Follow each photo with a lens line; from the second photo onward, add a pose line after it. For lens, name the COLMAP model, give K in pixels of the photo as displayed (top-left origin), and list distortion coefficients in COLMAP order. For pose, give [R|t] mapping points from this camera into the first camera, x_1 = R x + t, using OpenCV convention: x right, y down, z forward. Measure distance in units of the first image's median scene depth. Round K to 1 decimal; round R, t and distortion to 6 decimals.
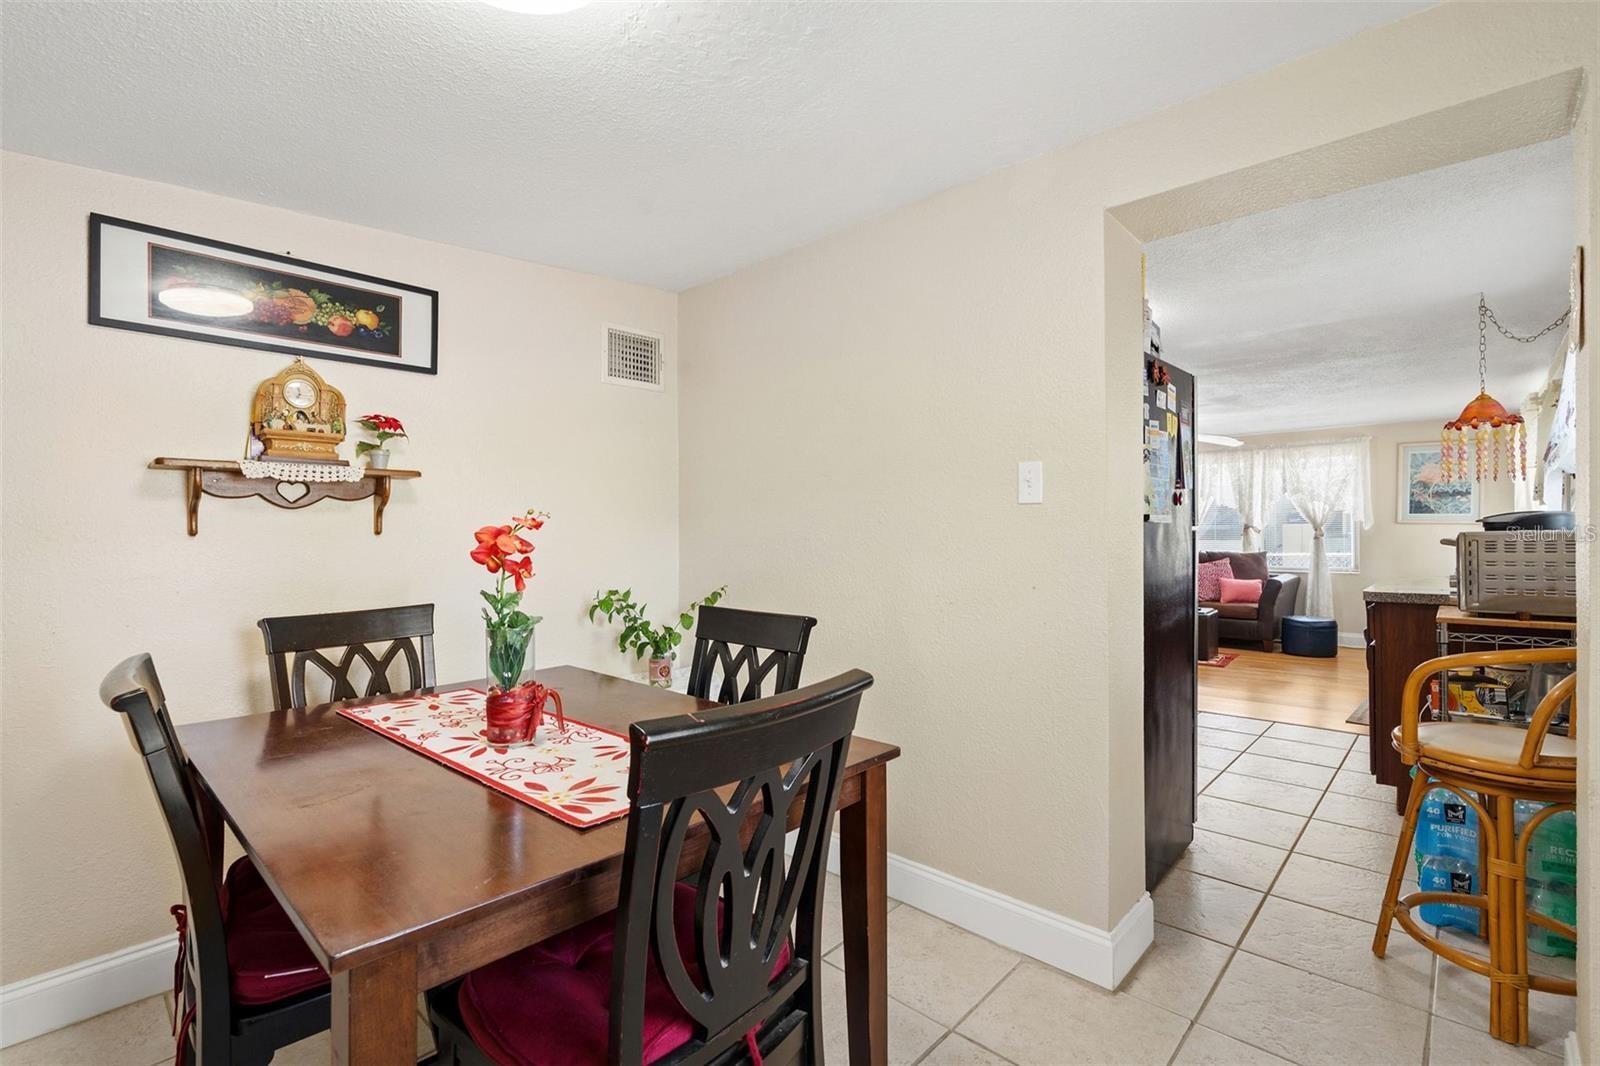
lens RADIAL K [[740.0, 0, 786.5], [0, 740.0, 537.1], [0, 0, 1]] dist [-0.011887, 0.001574]
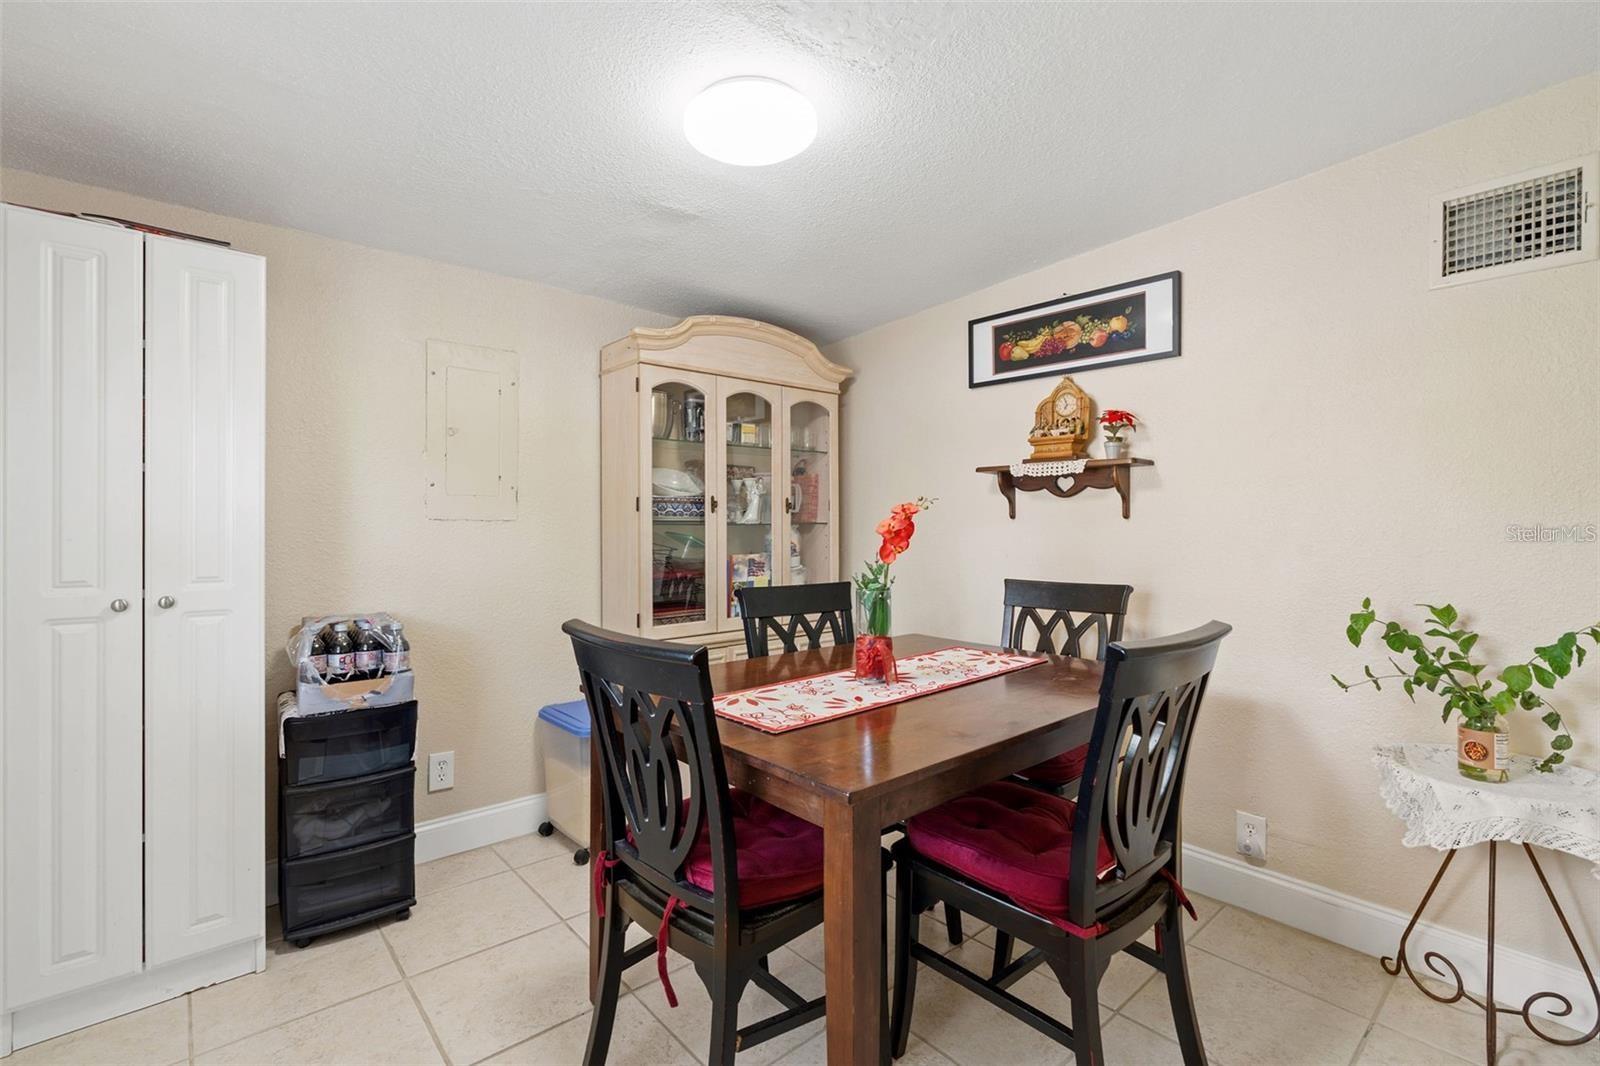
lens RADIAL K [[740.0, 0, 788.6], [0, 740.0, 519.1], [0, 0, 1]] dist [-0.011887, 0.001574]
pose [[-0.113676, 0.007023, -0.993493, 0.556314], [-0.006079, 0.999951, 0.007764, -0.007472], [0.993499, 0.006922, -0.113628, 0.594827]]
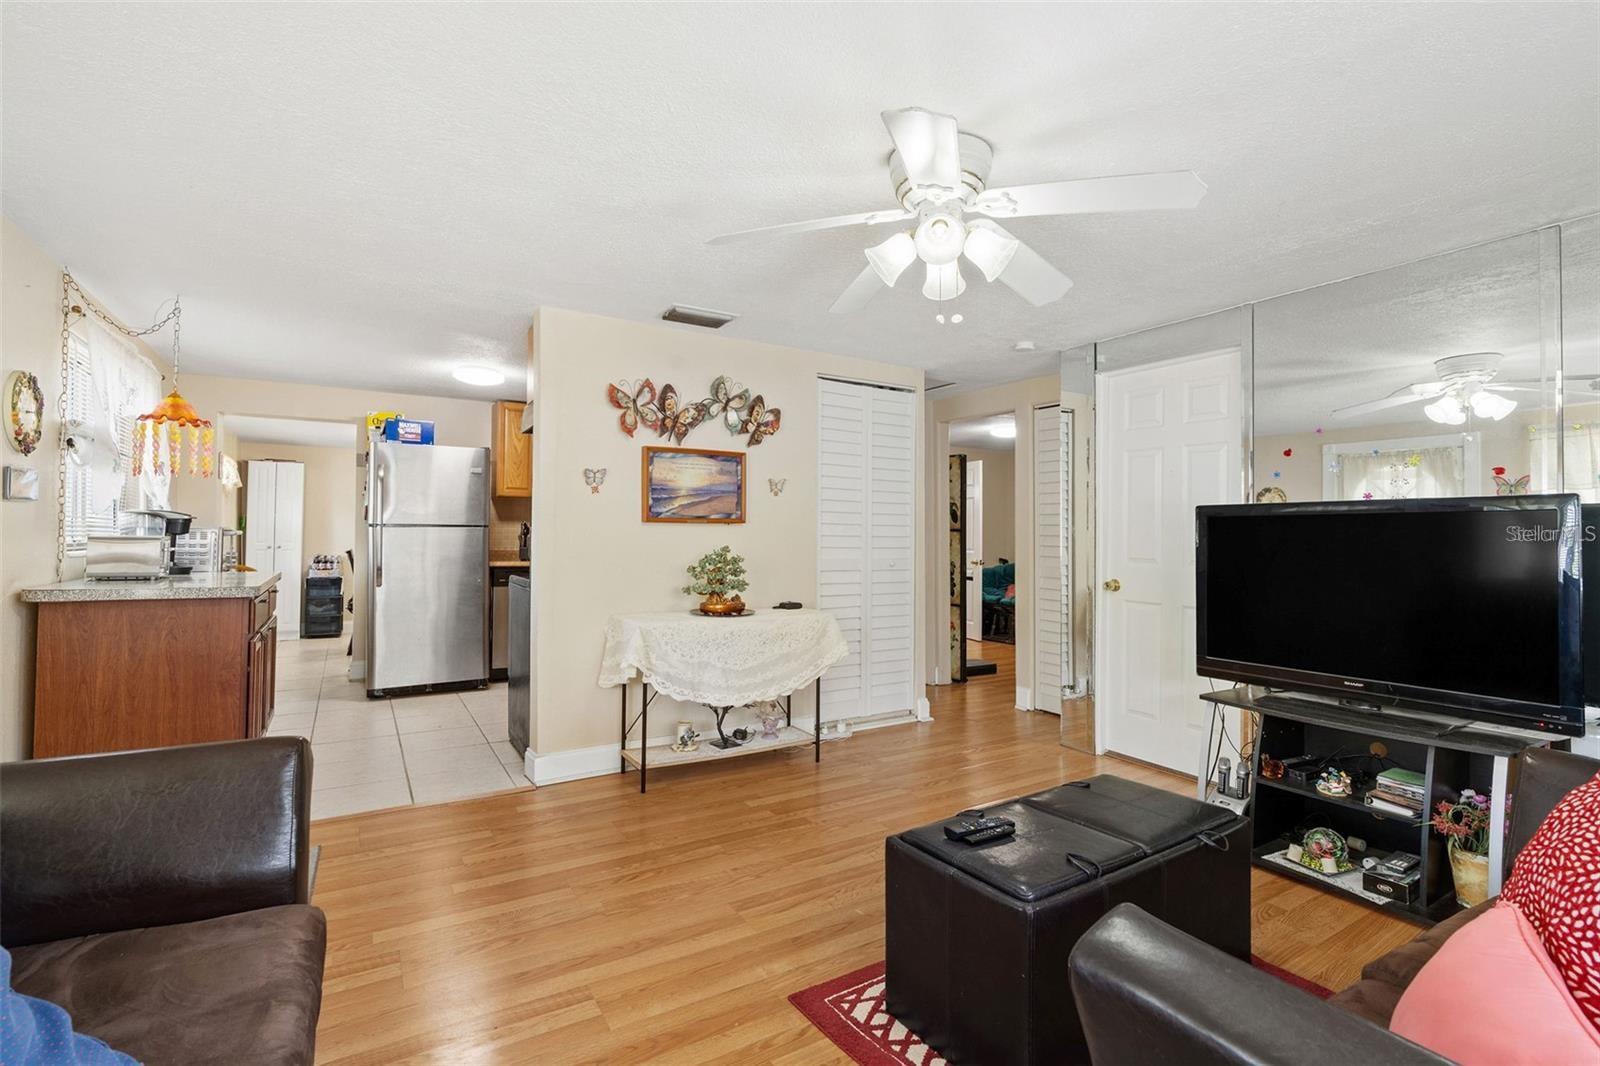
lens RADIAL K [[740.0, 0, 821.3], [0, 740.0, 526.1], [0, 0, 1]] dist [-0.011887, 0.001574]
pose [[-0.248243, -0.012263, -0.968620, 3.145253], [-0.016268, 0.999832, -0.008489, -0.019386], [0.968561, 0.013650, -0.248401, 3.917050]]
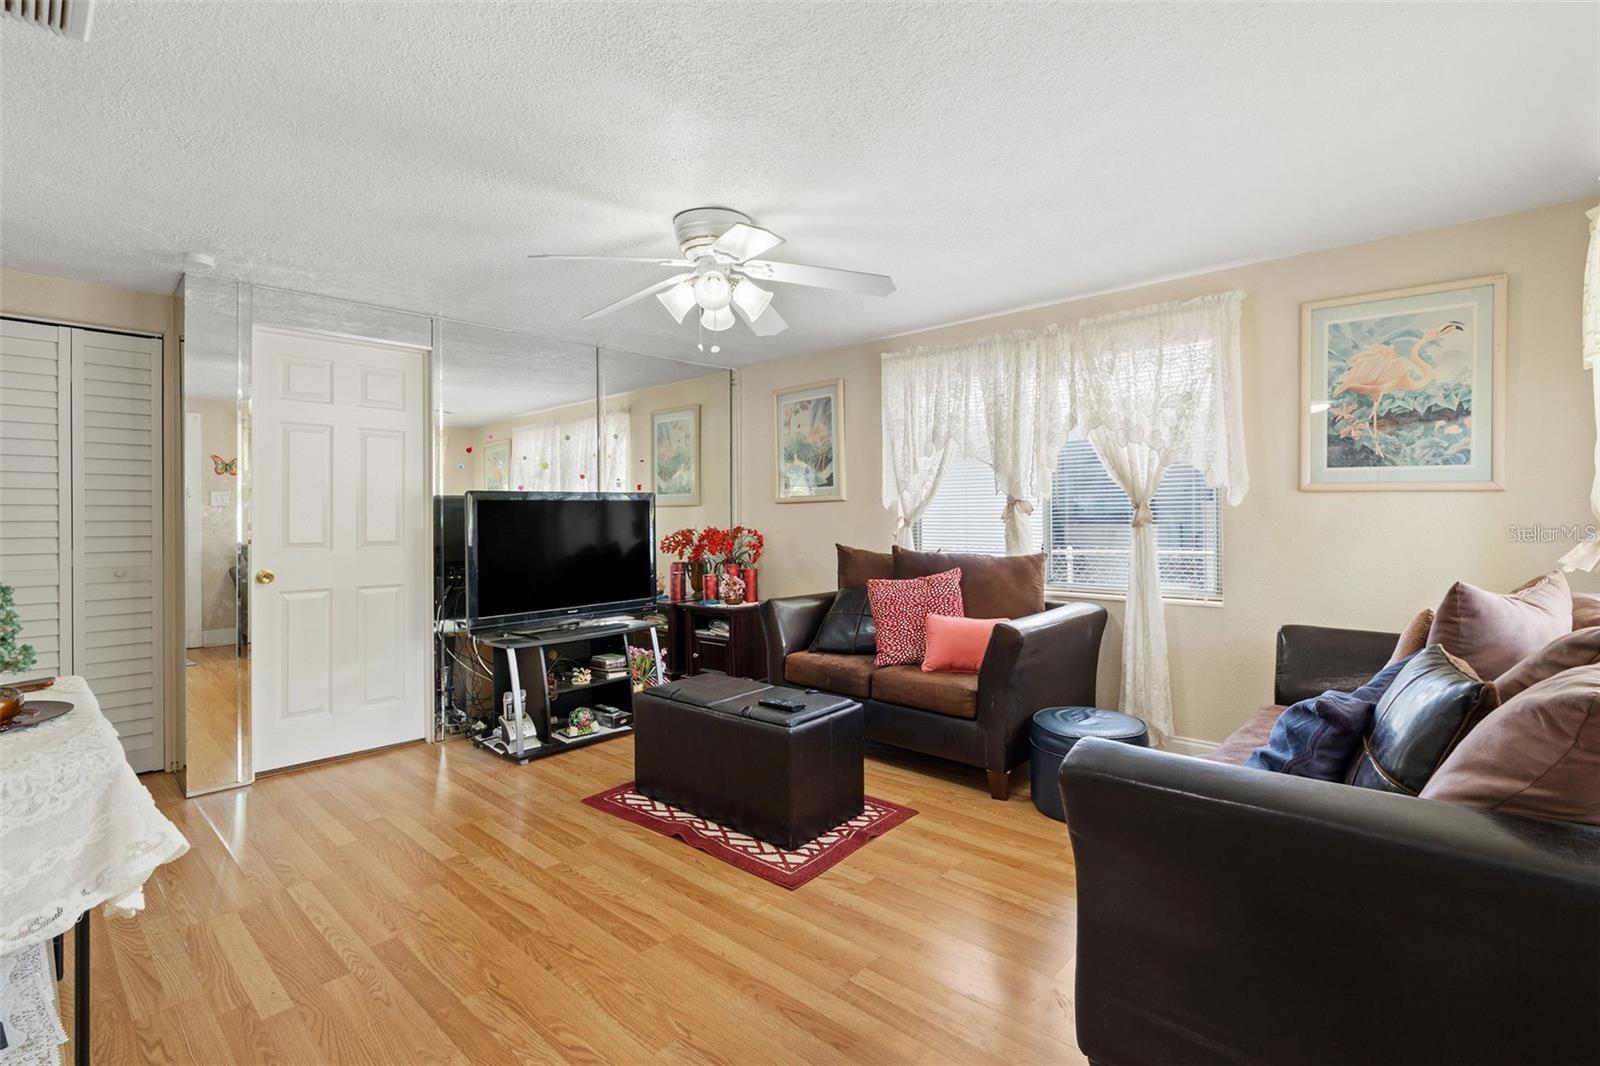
lens RADIAL K [[740.0, 0, 813.6], [0, 740.0, 511.4], [0, 0, 1]] dist [-0.011887, 0.001574]
pose [[0.999676, -0.004096, 0.025126, 2.150792], [0.004350, 0.999940, -0.010052, -0.014471], [-0.025083, 0.010158, 0.999634, 2.320230]]
